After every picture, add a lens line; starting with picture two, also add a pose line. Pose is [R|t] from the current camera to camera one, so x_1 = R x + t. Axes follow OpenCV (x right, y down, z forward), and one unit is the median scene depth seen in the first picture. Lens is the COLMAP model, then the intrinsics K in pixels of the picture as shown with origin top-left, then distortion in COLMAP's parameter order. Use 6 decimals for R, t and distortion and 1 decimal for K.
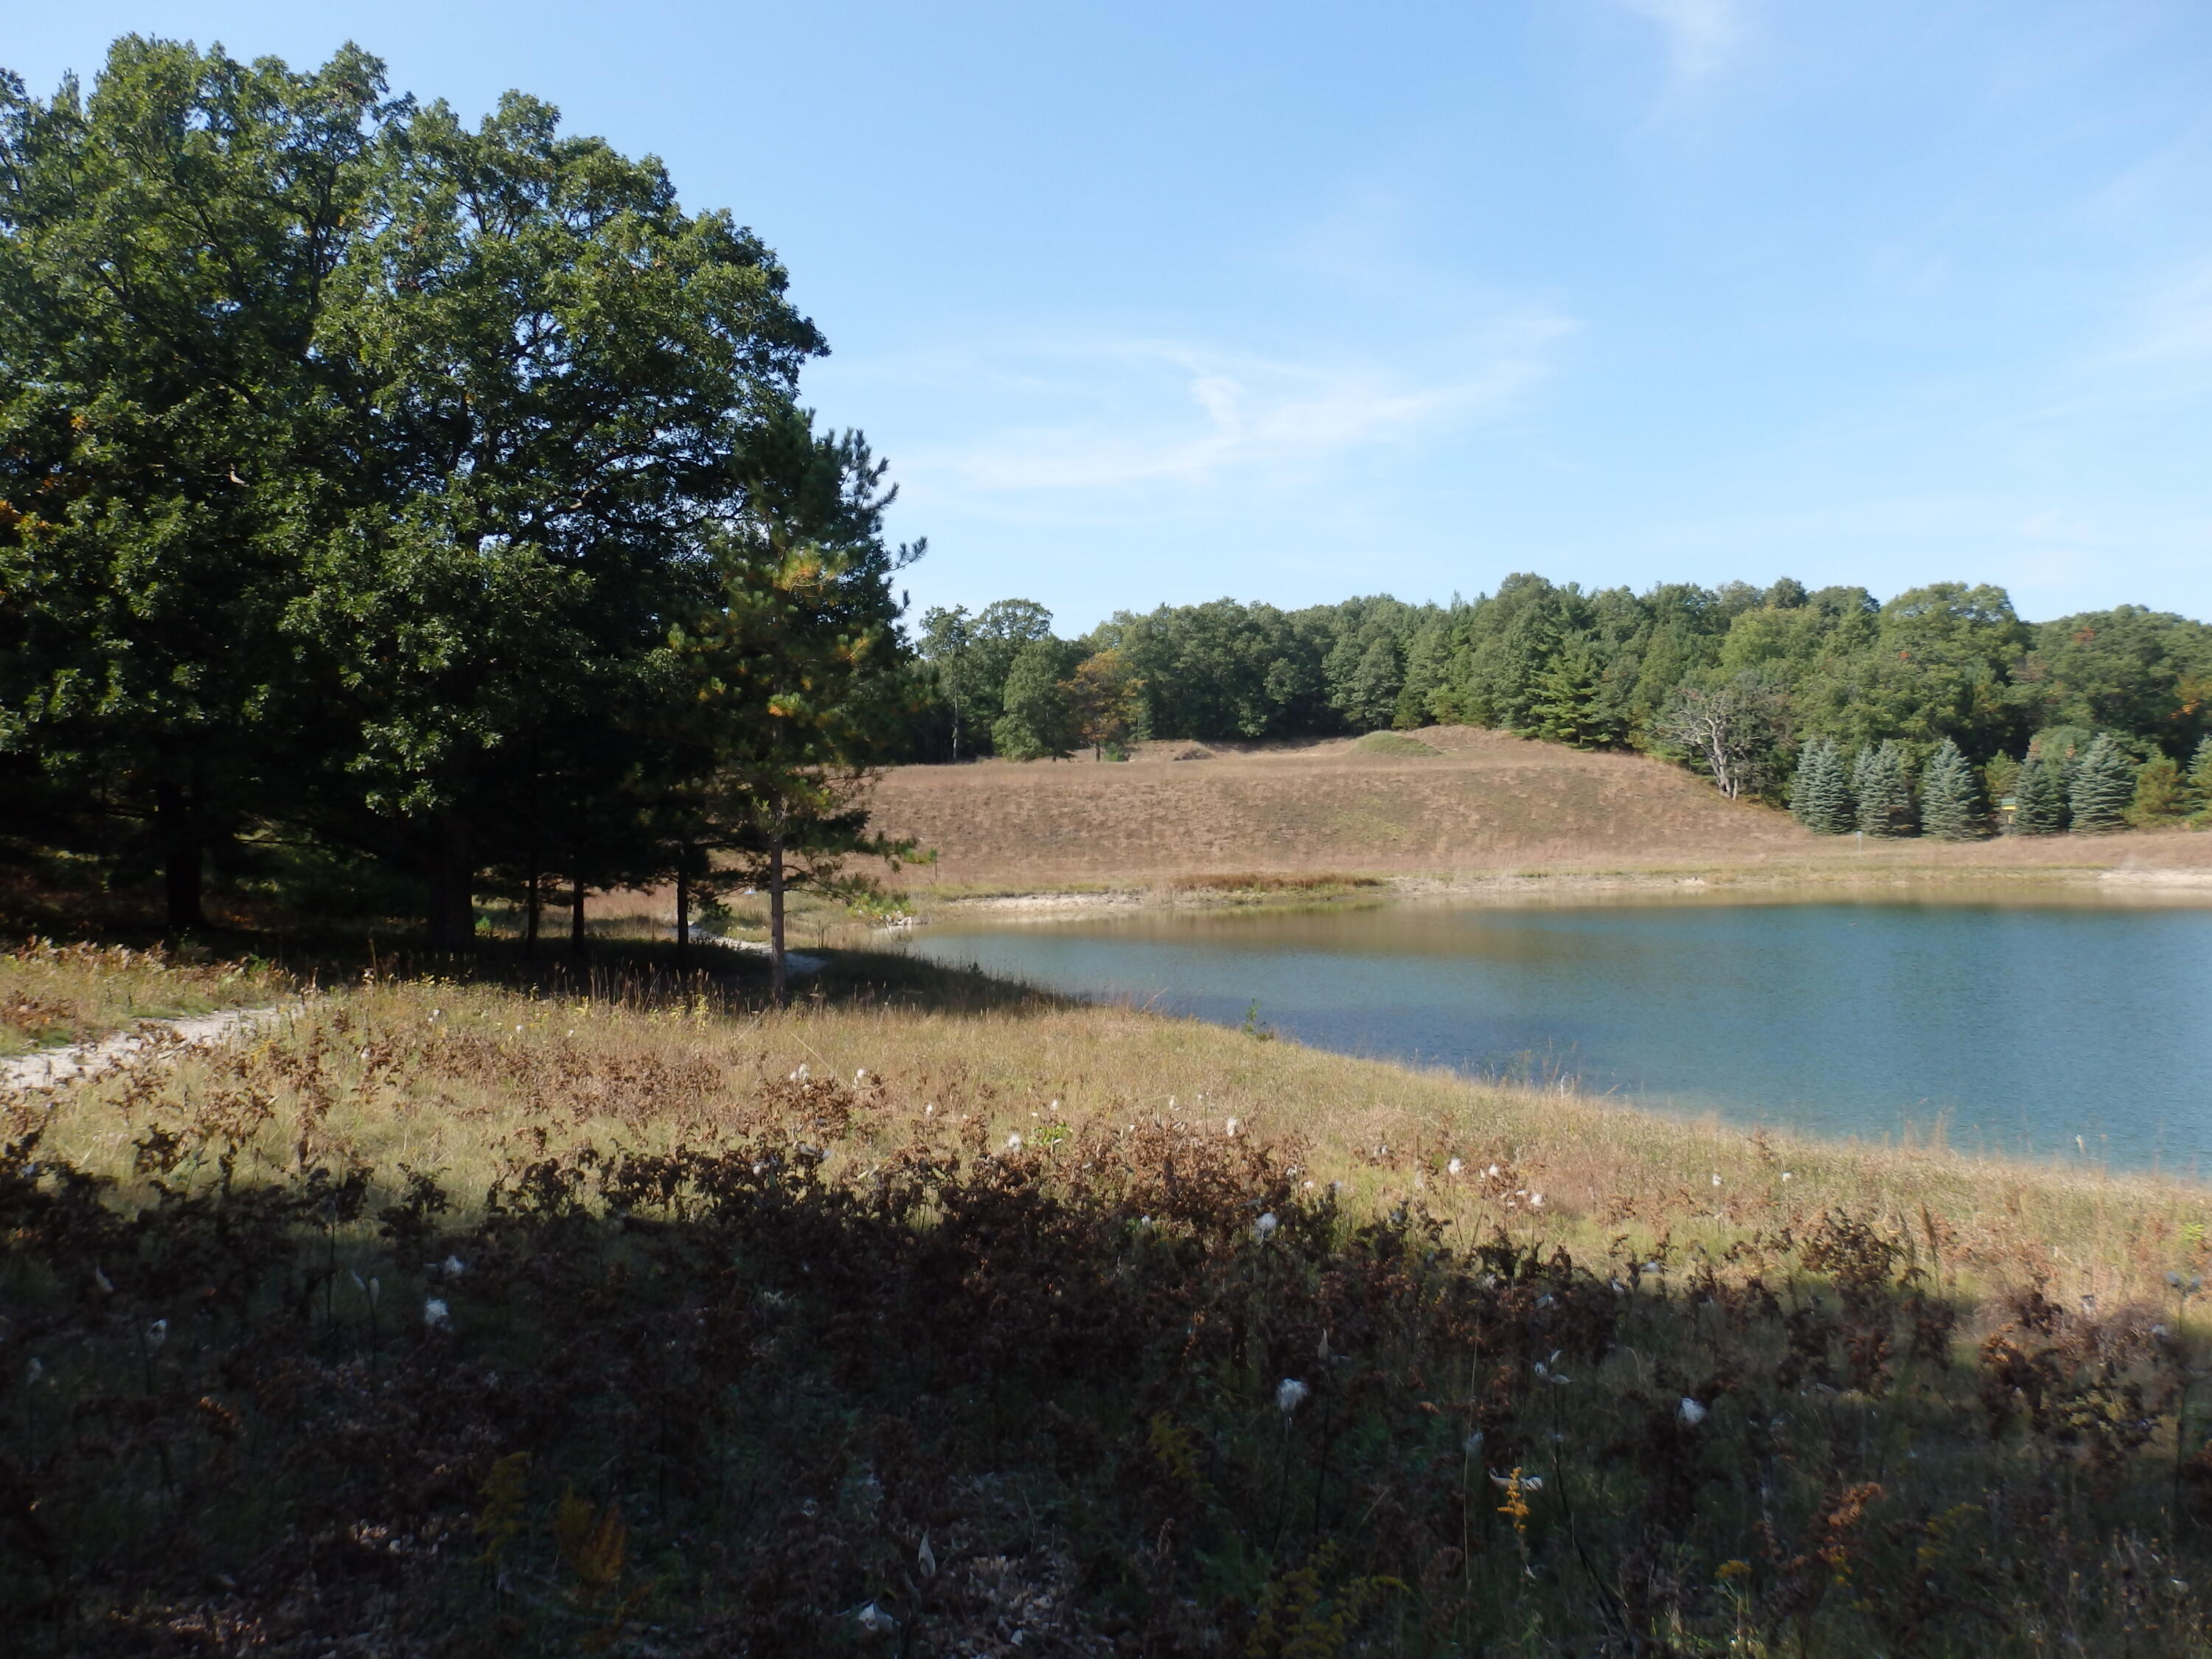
lens RADIAL K [[1617.8, 0, 1105.3], [0, 1617.8, 828.5], [0, 0, 1]] dist [0.003913, 0.001998]
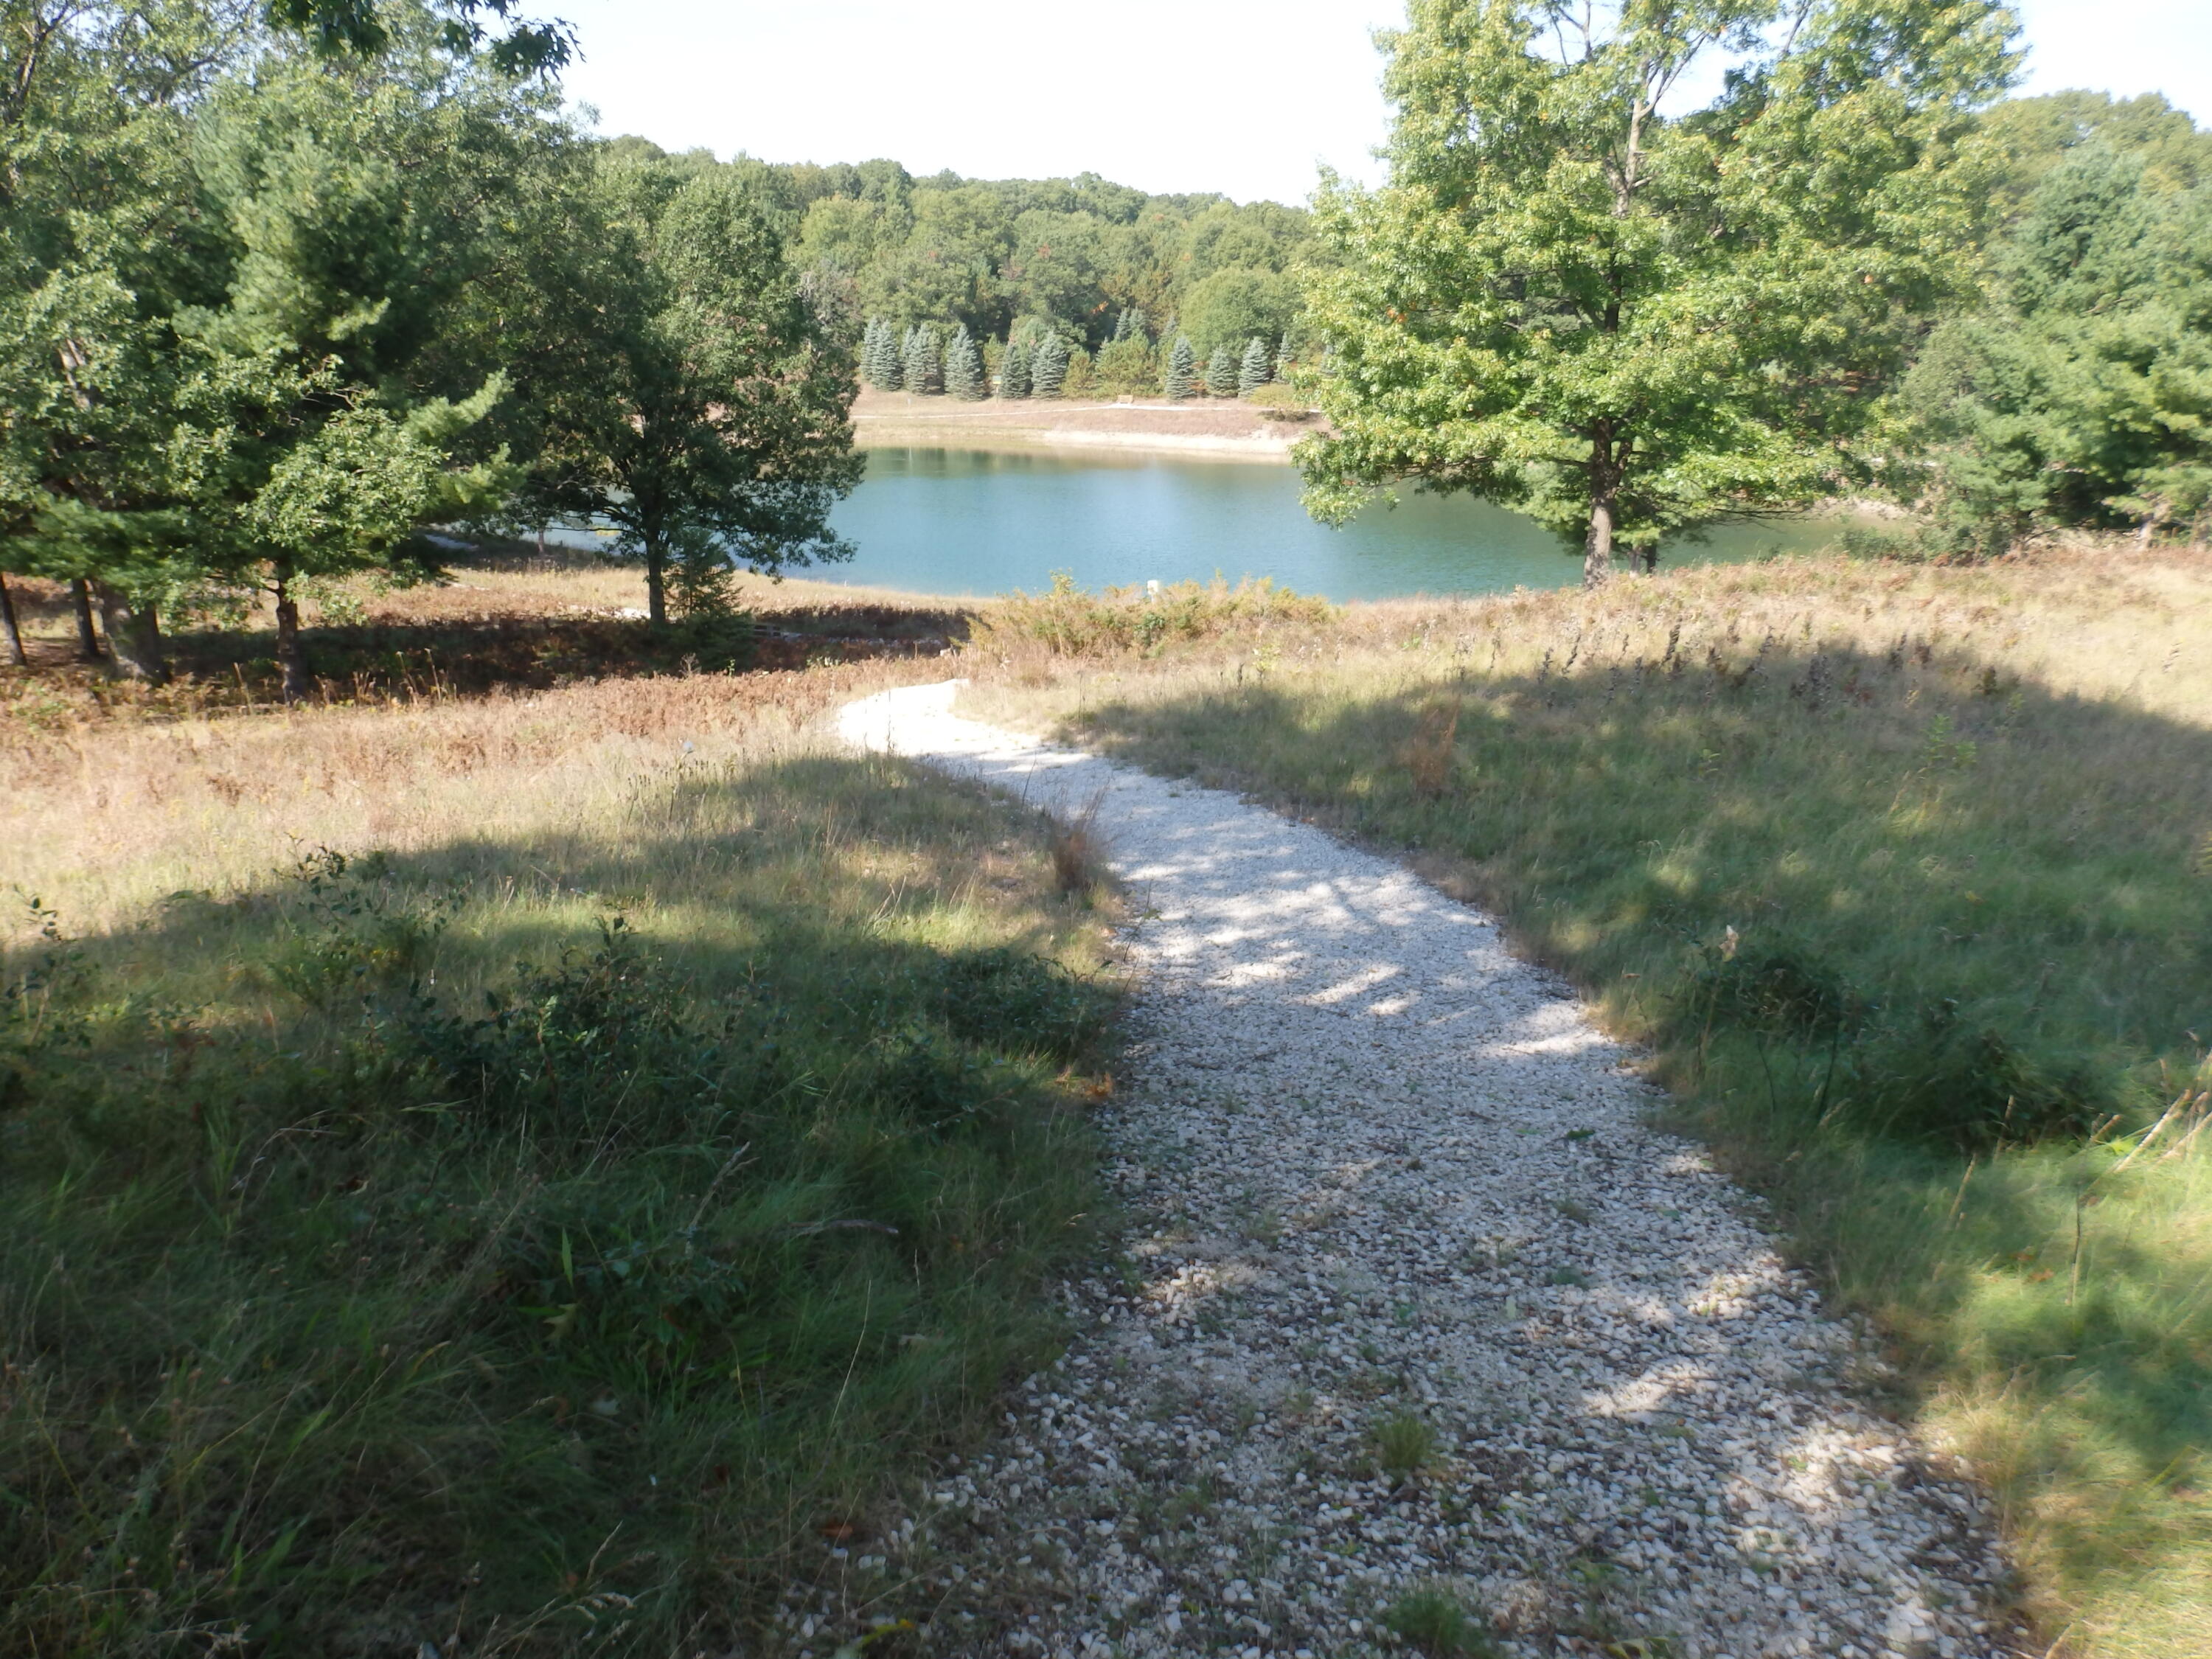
lens RADIAL K [[1617.8, 0, 1105.5], [0, 1617.8, 829.6], [0, 0, 1]] dist [0.003913, 0.001998]
pose [[0.841835, -0.132003, 0.523345, -0.180634], [-0.035308, 0.954086, 0.297443, -0.057712], [-0.538579, -0.268876, 0.798522, -0.332692]]
